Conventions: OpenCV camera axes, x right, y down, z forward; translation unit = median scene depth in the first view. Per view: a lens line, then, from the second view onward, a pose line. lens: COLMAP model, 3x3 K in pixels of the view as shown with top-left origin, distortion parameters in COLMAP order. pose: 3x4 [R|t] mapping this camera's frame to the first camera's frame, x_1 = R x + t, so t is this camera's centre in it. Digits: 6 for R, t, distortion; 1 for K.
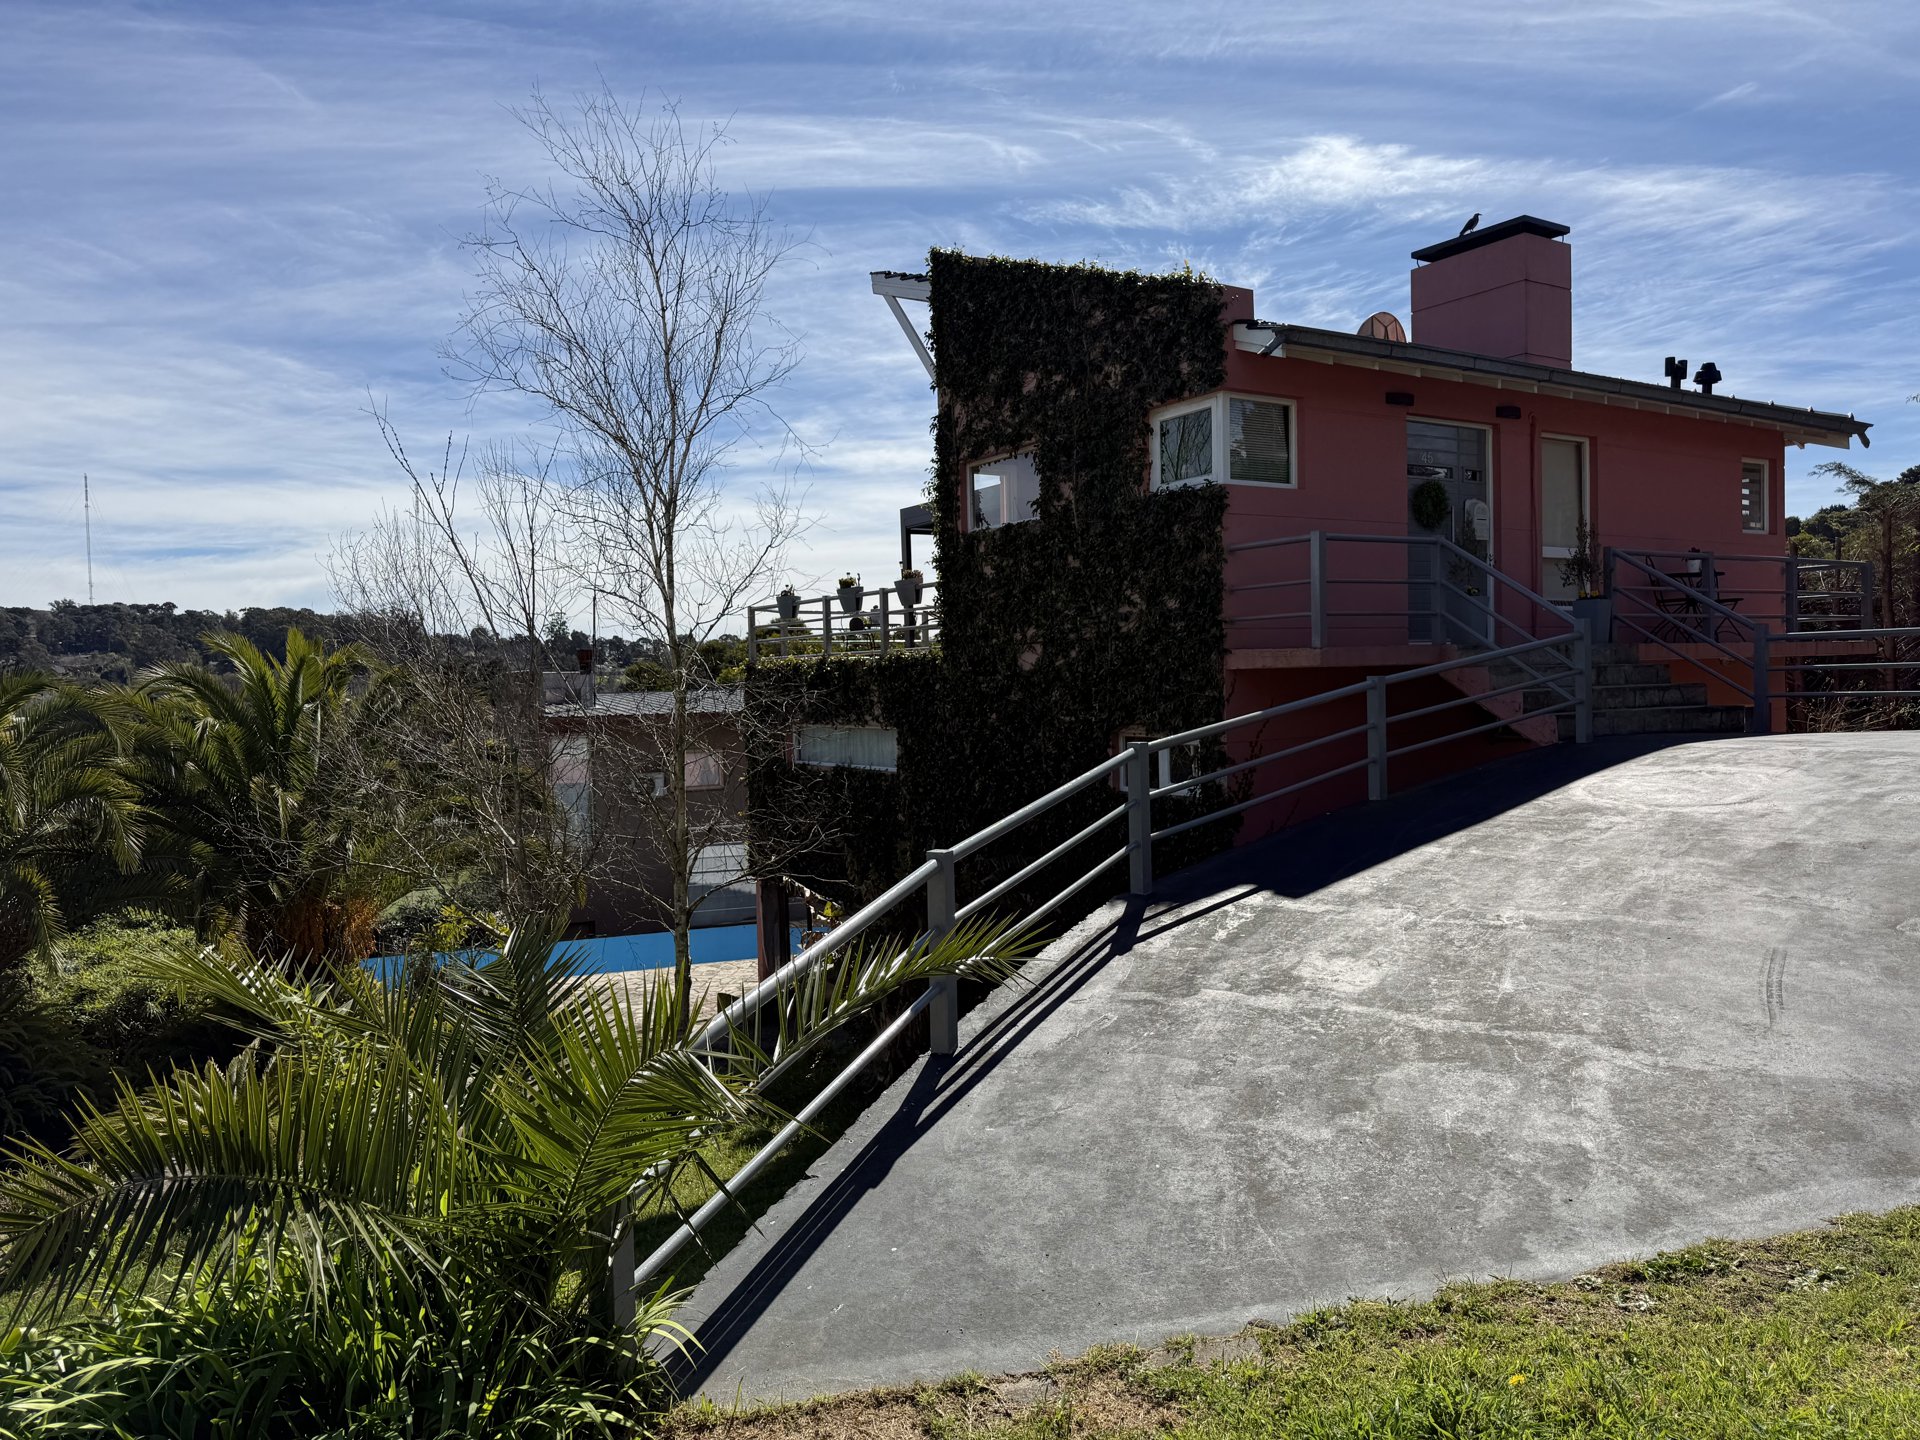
lens RADIAL K [[1369.1, 0, 969.0], [0, 1369.1, 722.7], [0, 0, 1]] dist [0.047659, -0.050270]
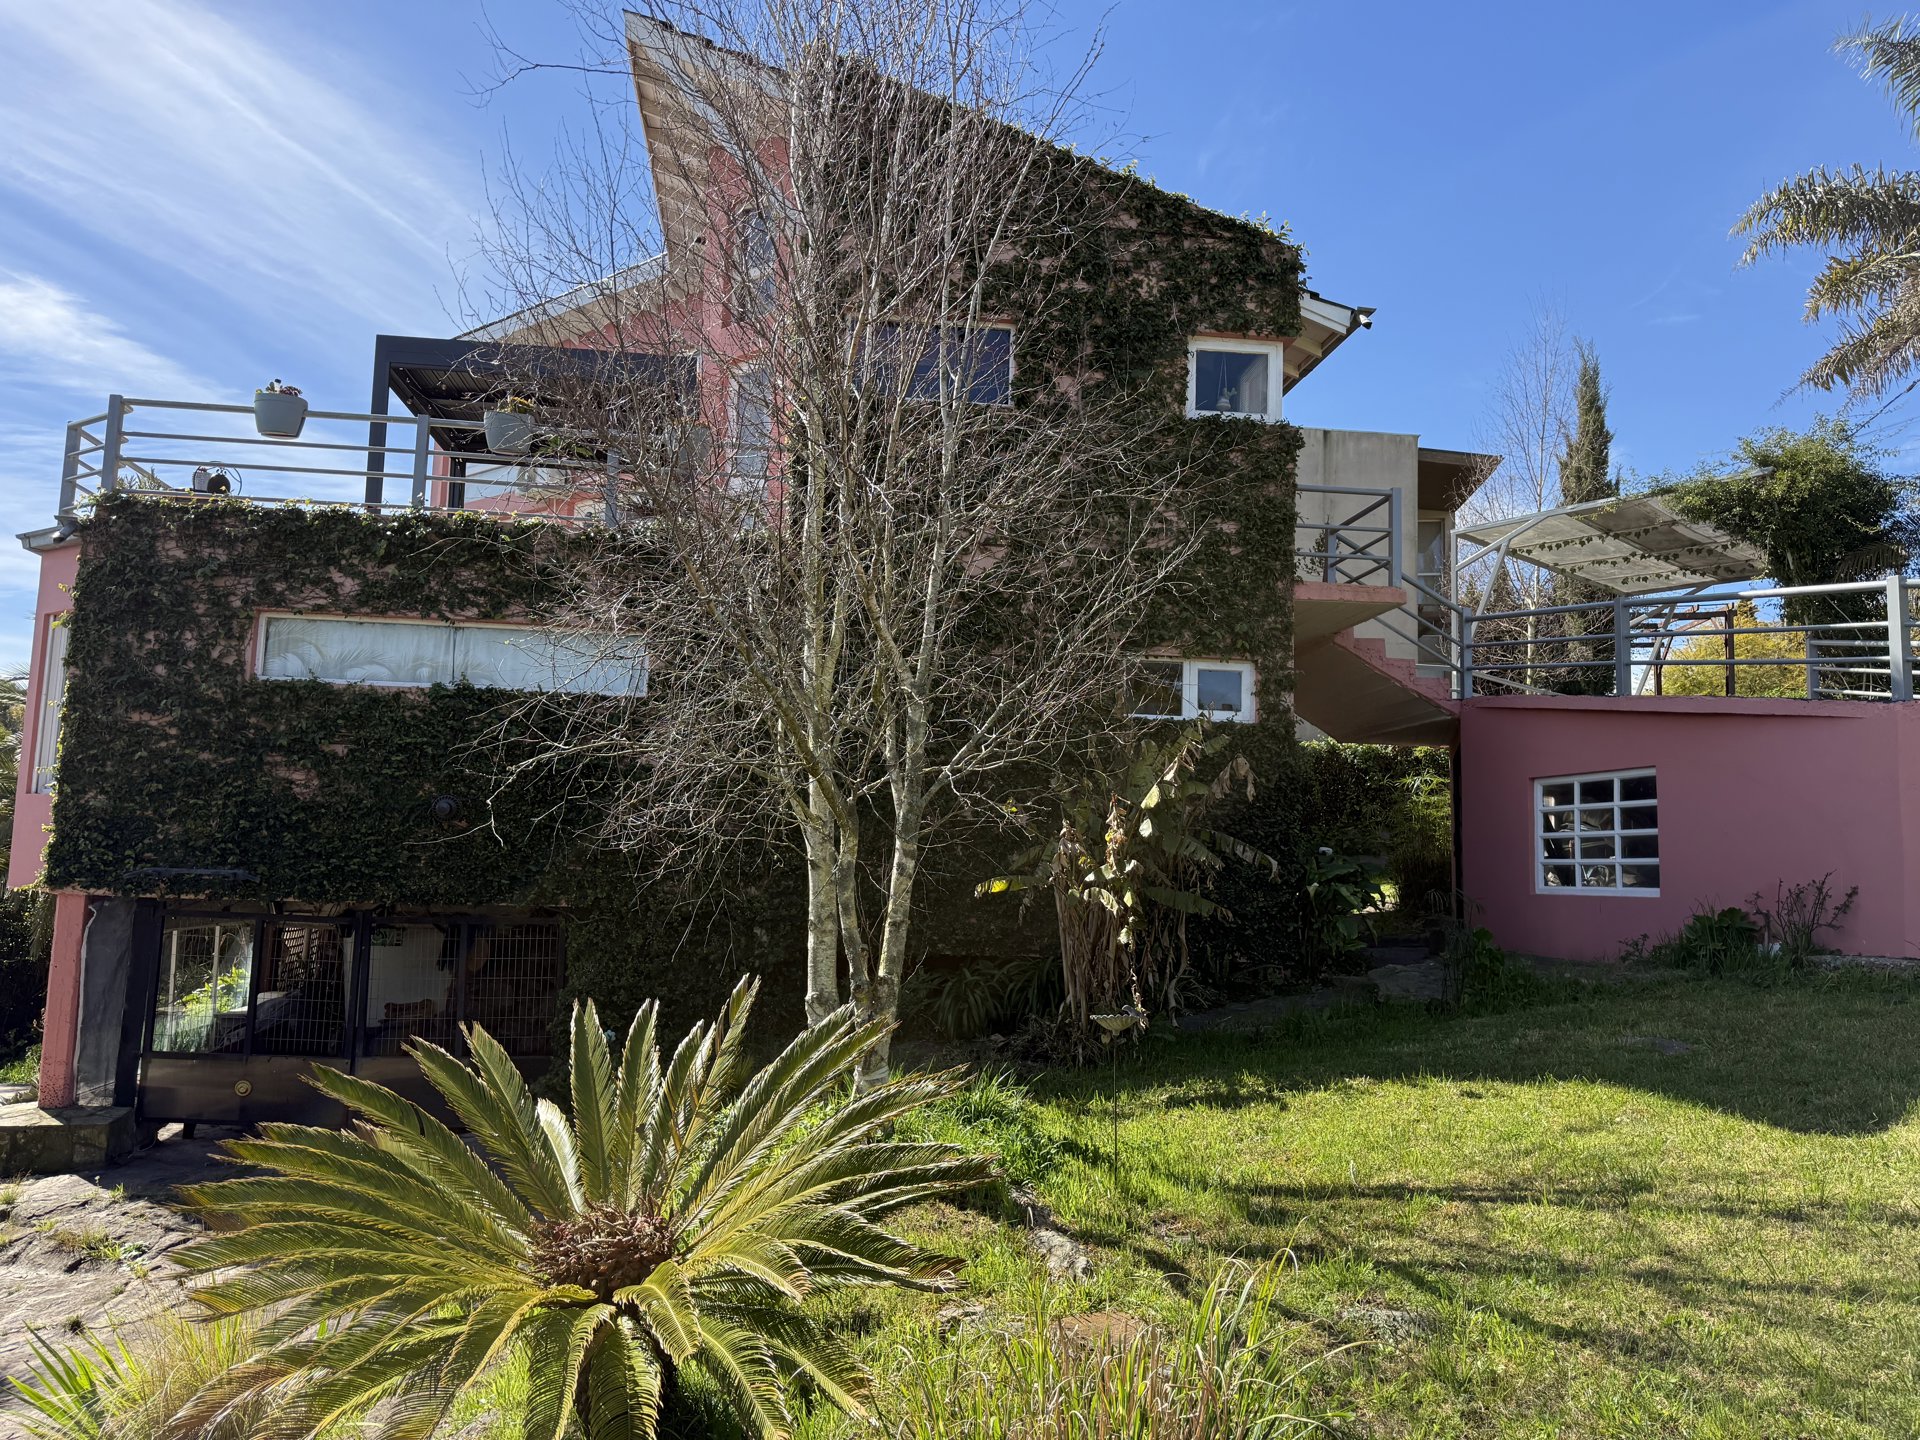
lens RADIAL K [[1369.1, 0, 960.2], [0, 1369.1, 717.0], [0, 0, 1]] dist [0.047659, -0.050270]
pose [[0.435953, 0.123896, 0.891400, -0.796565], [-0.009935, 0.991081, -0.132891, 0.181712], [-0.899914, 0.049078, 0.433296, 0.732920]]
